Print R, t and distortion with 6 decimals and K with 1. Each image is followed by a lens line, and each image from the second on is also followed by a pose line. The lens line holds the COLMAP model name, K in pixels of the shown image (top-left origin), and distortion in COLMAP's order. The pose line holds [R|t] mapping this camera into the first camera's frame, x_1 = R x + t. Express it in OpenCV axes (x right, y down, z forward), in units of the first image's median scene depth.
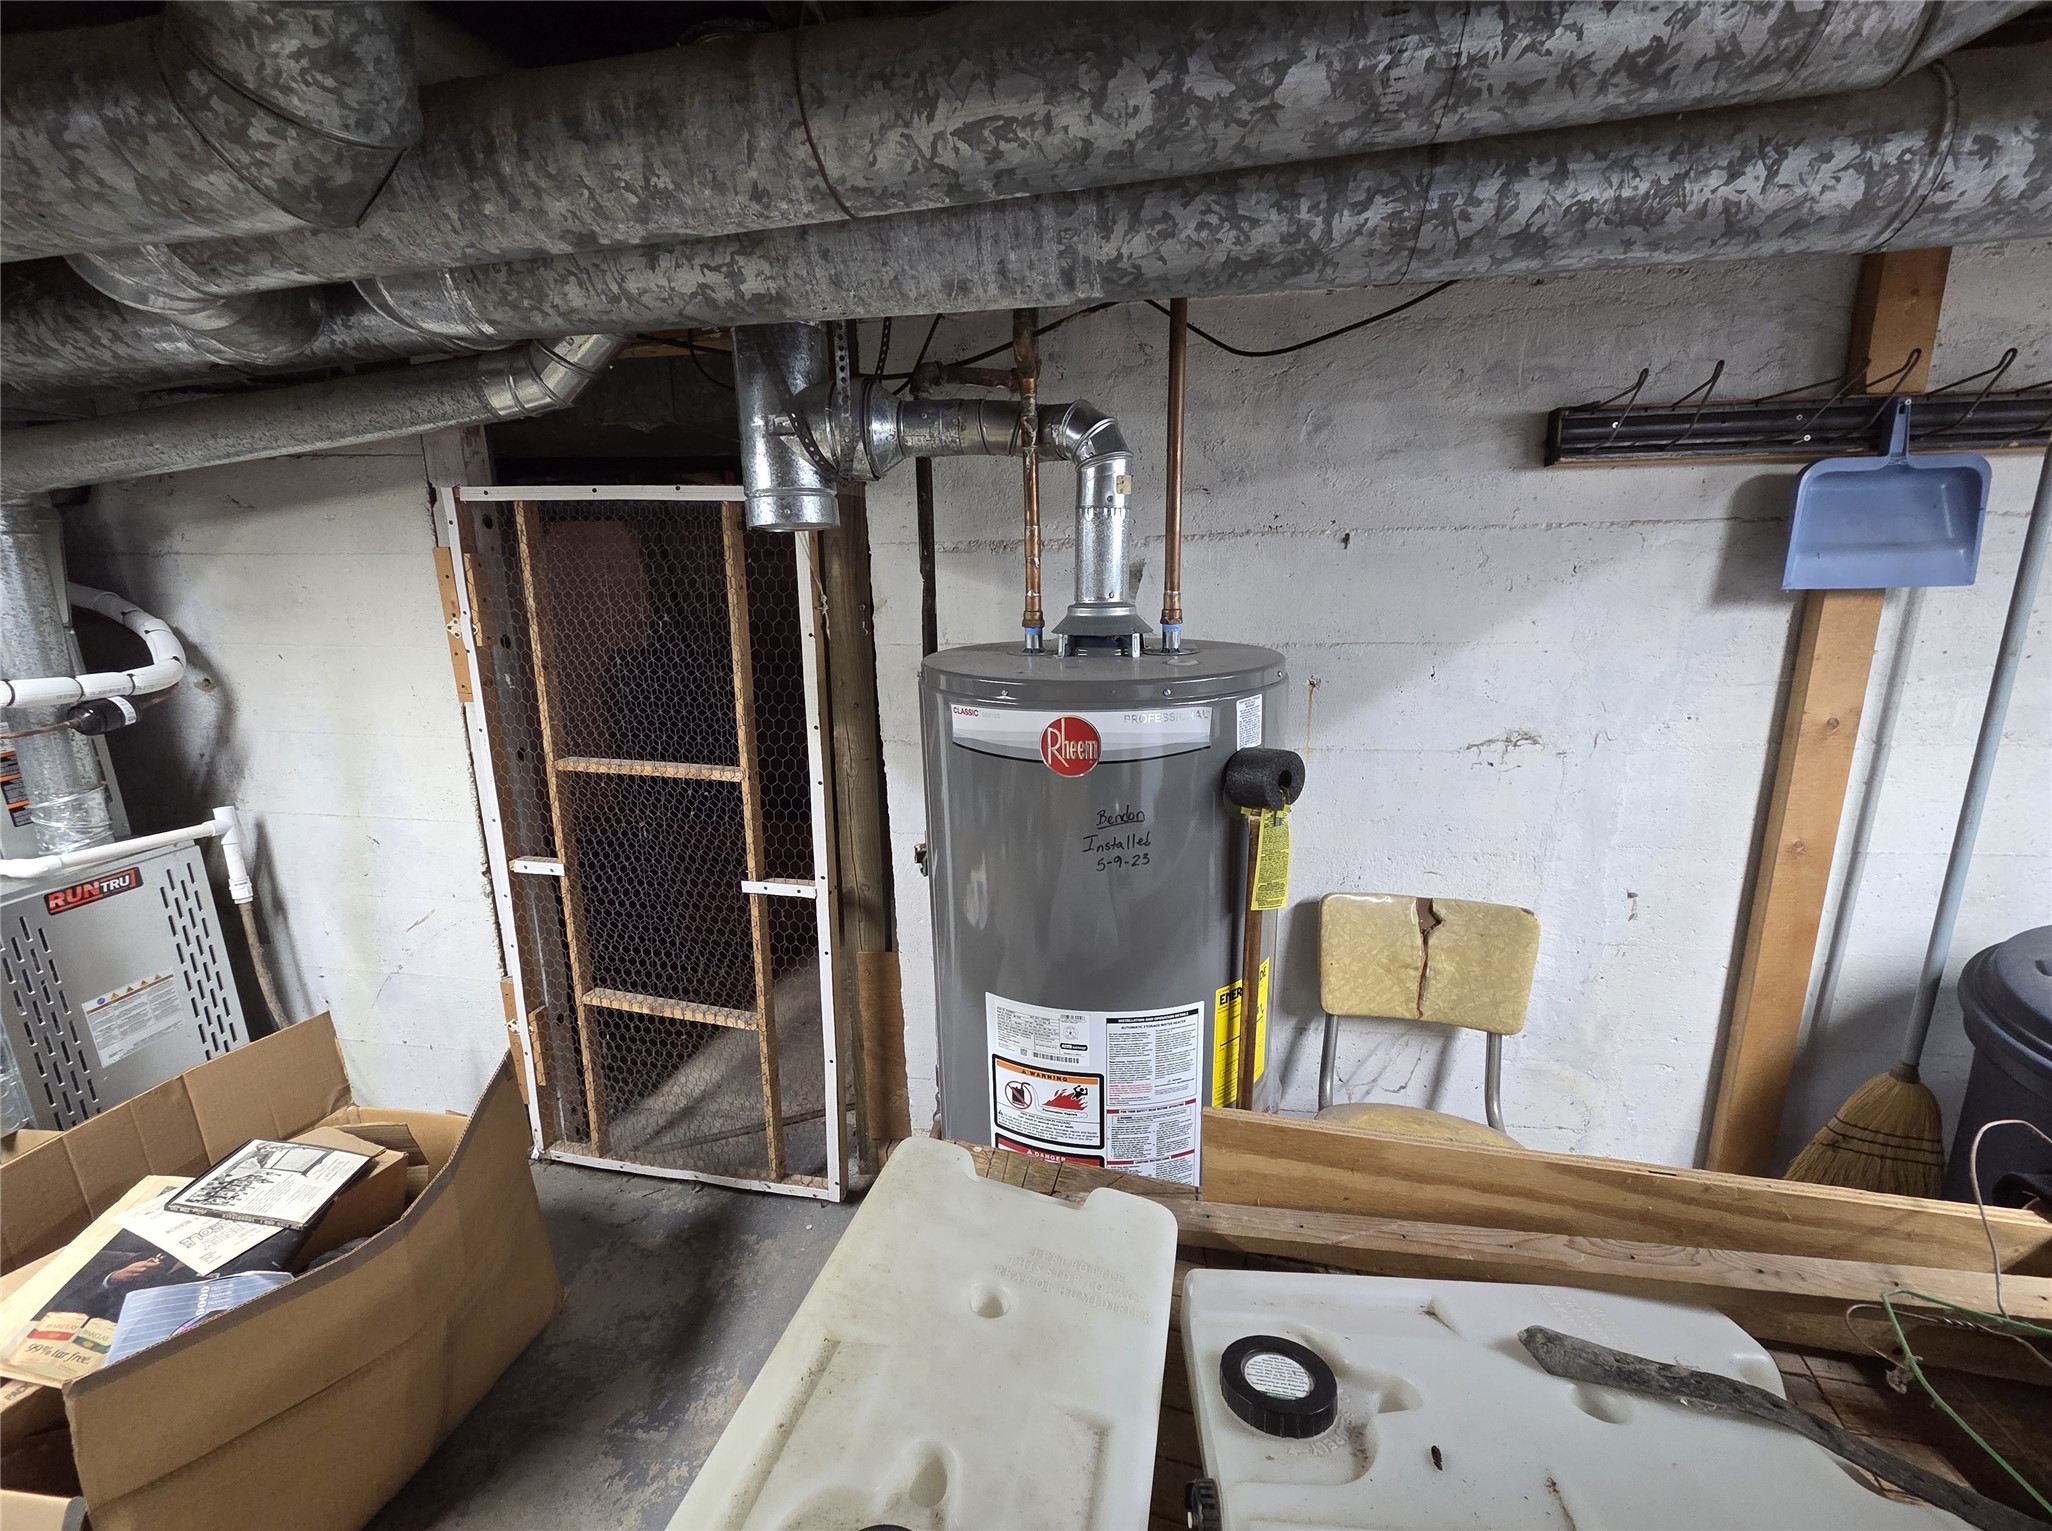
lens RADIAL K [[859.7, 0, 1026.0], [0, 859.7, 765.5], [0, 0, 1]] dist [0.002406, 0.000940]
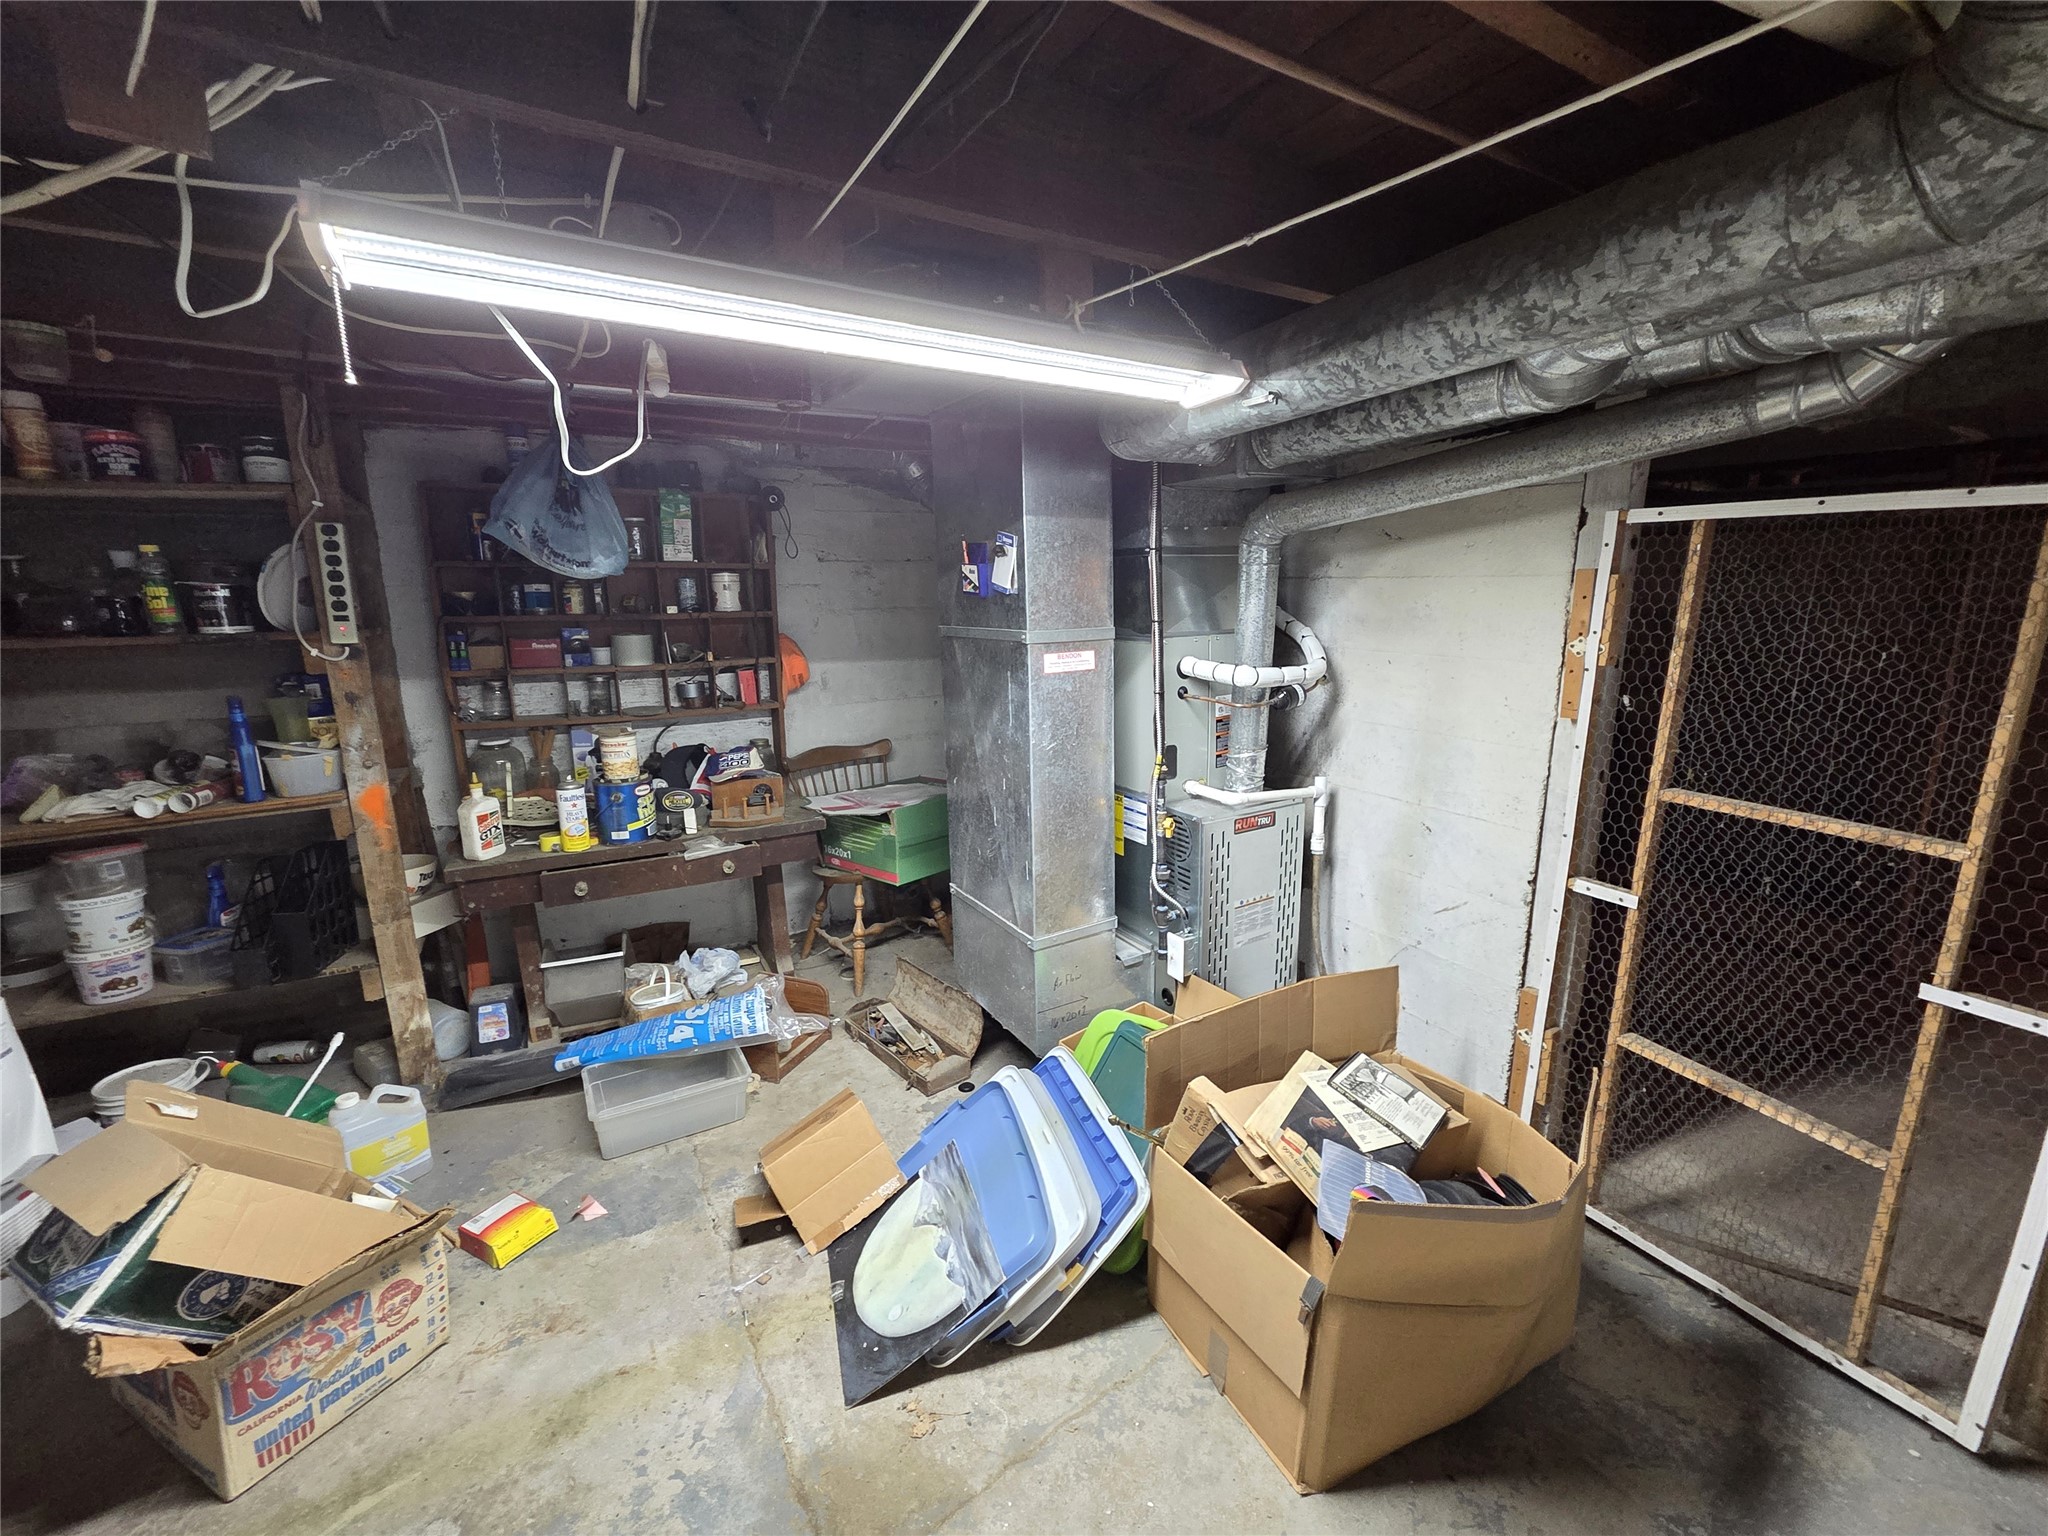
lens RADIAL K [[858.3, 0, 1015.6], [0, 858.3, 757.7], [0, 0, 1]] dist [0.000313, 0.000195]
pose [[0.618197, 0.154194, -0.770751, -0.267567], [-0.176503, 0.982760, 0.055041, 0.033921], [0.765950, 0.102014, 0.634755, -0.158283]]
